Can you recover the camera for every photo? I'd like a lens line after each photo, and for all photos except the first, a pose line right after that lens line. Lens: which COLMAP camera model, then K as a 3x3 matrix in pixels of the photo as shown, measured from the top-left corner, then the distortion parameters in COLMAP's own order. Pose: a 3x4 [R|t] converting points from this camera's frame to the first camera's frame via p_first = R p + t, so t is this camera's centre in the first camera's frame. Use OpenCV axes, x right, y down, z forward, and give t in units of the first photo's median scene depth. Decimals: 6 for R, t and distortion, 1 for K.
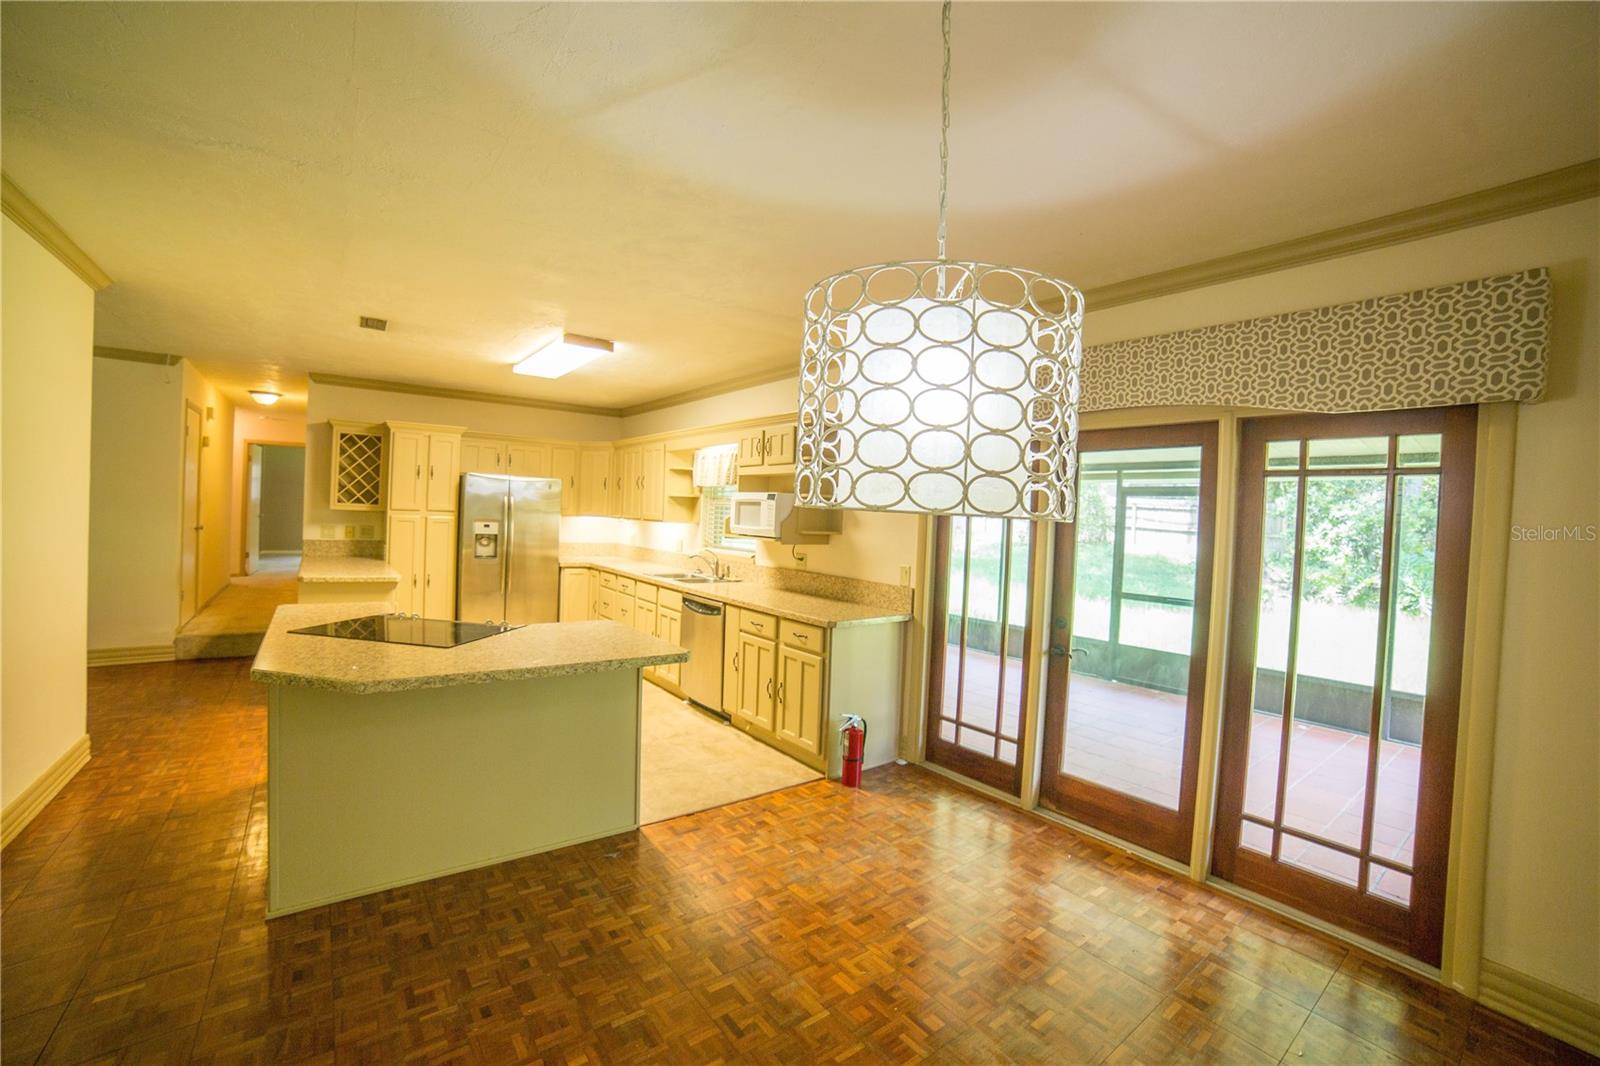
lens RADIAL K [[654.0, 0, 794.3], [0, 654.0, 523.9], [0, 0, 1]] dist [-0.066763, 0.000398]
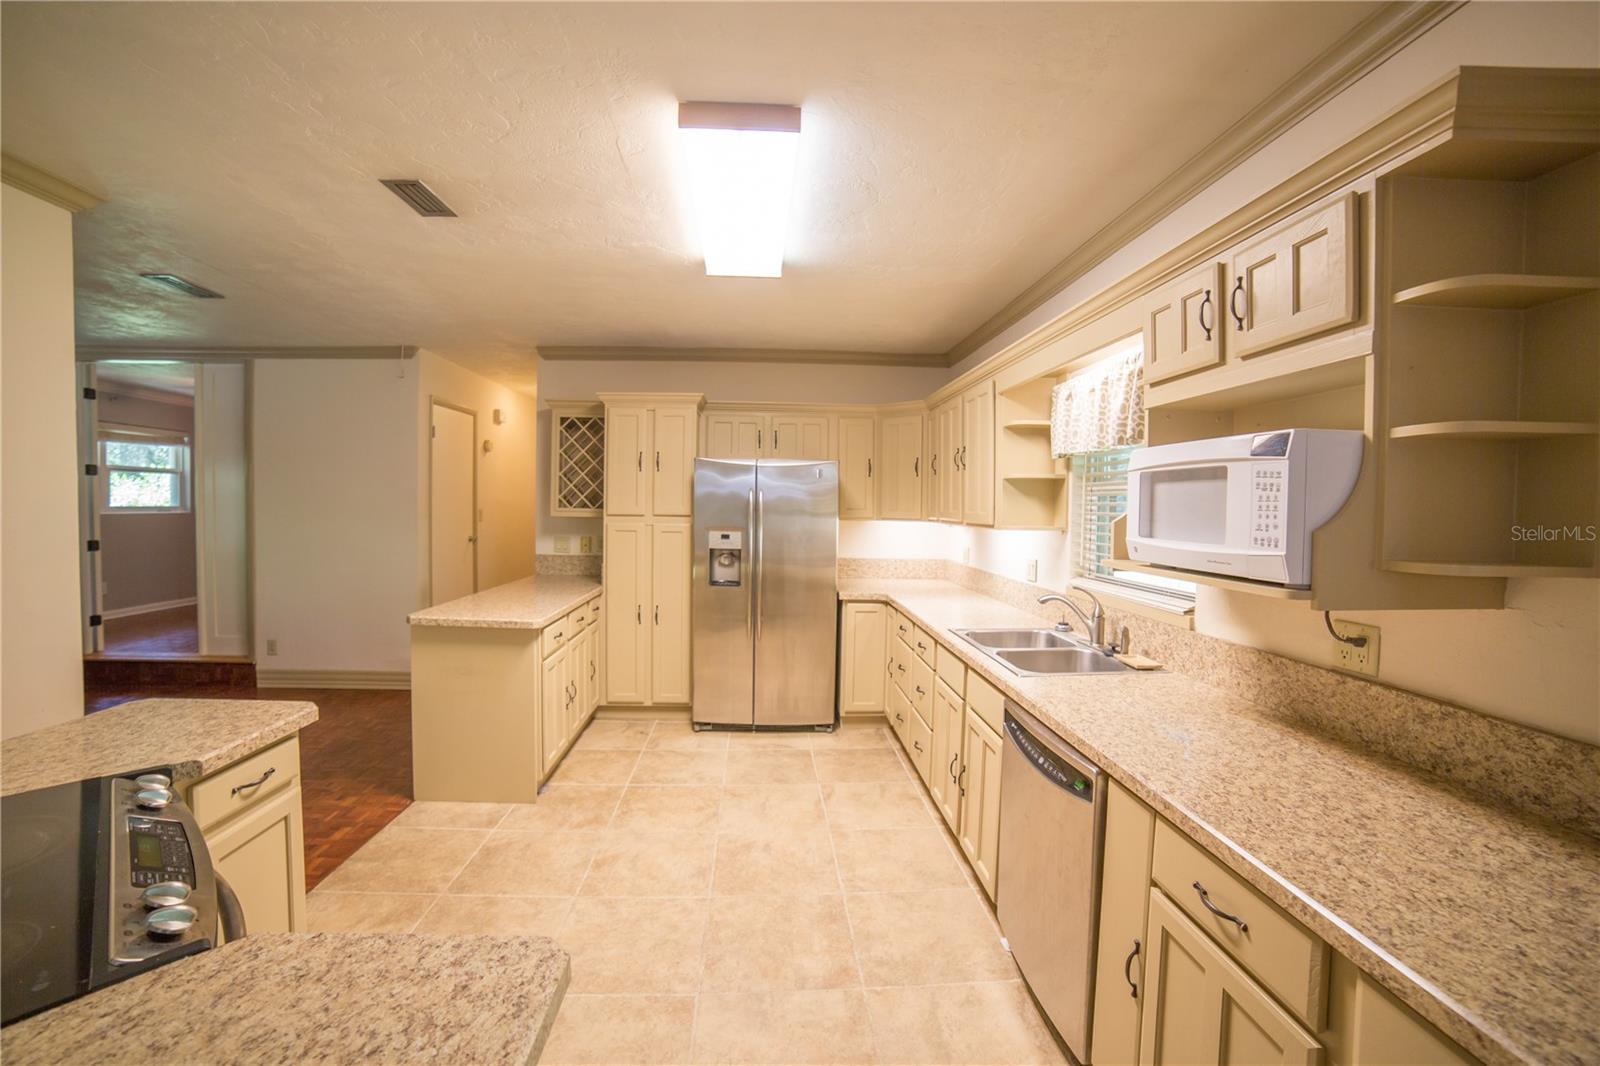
lens RADIAL K [[654.0, 0, 794.3], [0, 654.0, 523.9], [0, 0, 1]] dist [-0.066763, 0.000398]
pose [[0.828013, -0.013935, -0.560536, -0.041803], [0.013446, 0.999897, -0.004994, -0.005933], [0.560548, -0.003402, 0.828115, 0.502066]]
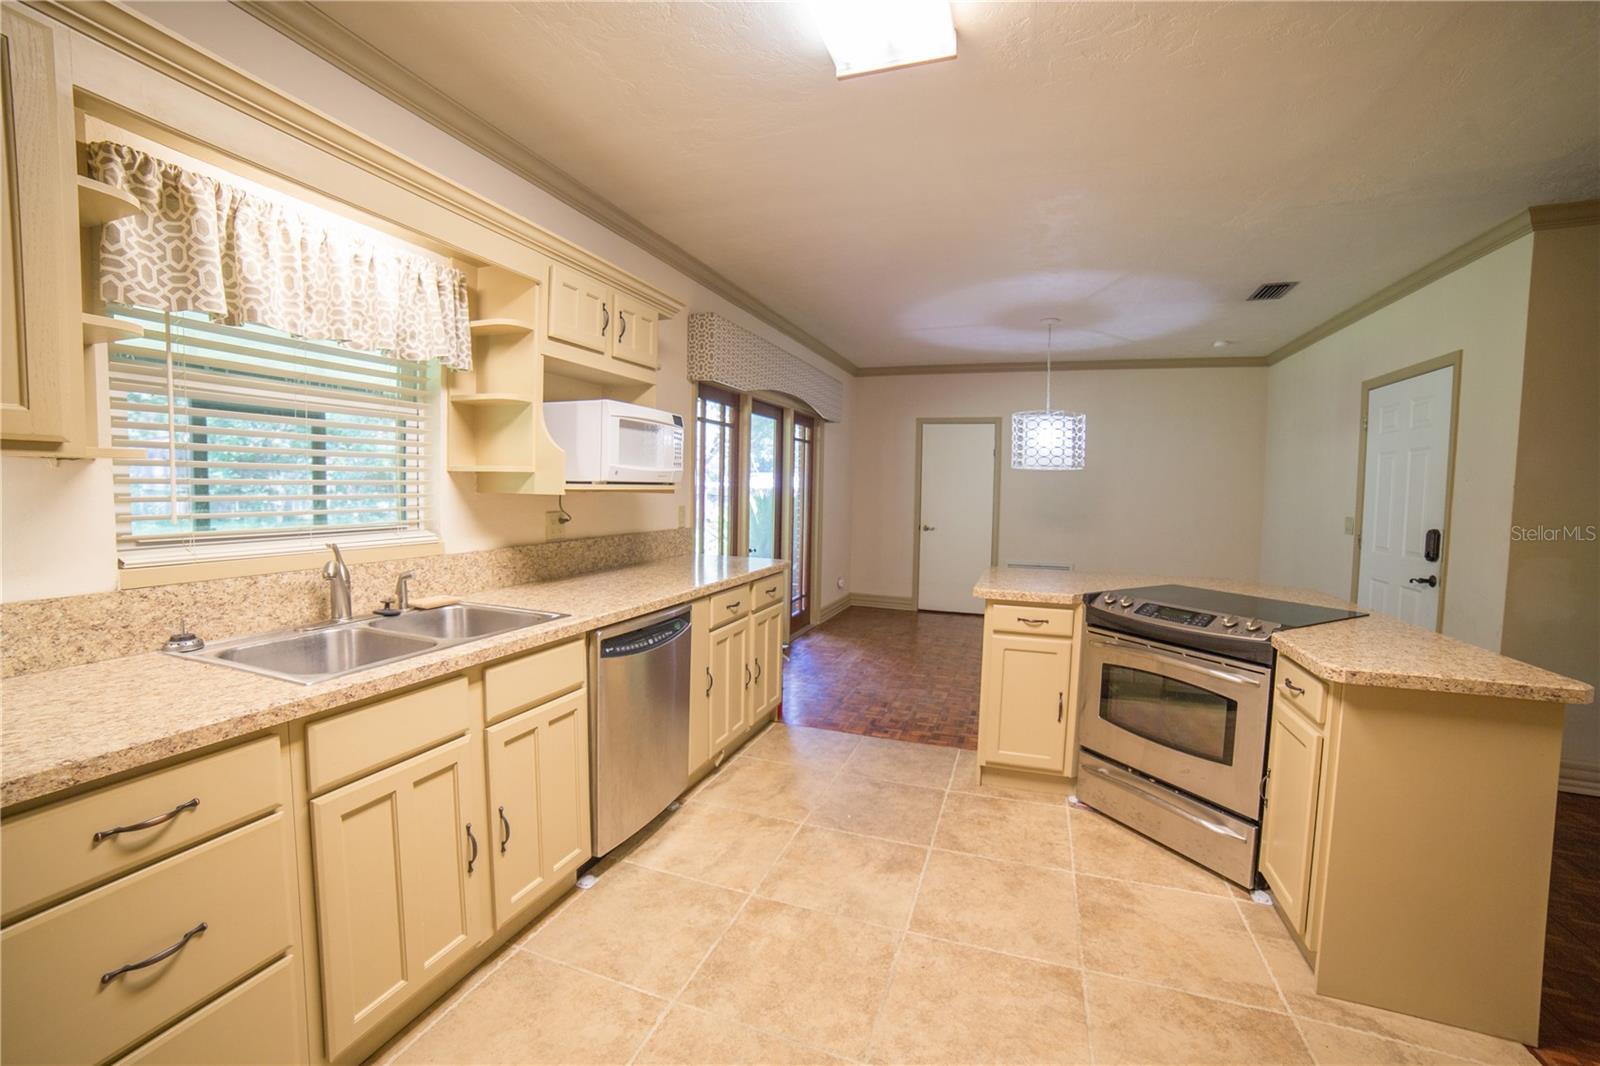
lens RADIAL K [[654.0, 0, 794.3], [0, 654.0, 523.9], [0, 0, 1]] dist [-0.066763, 0.000398]
pose [[-0.533089, -0.101125, 0.839994, -0.498601], [-0.028420, 0.994411, 0.101679, -0.006998], [-0.845582, 0.030332, -0.532983, 0.965751]]
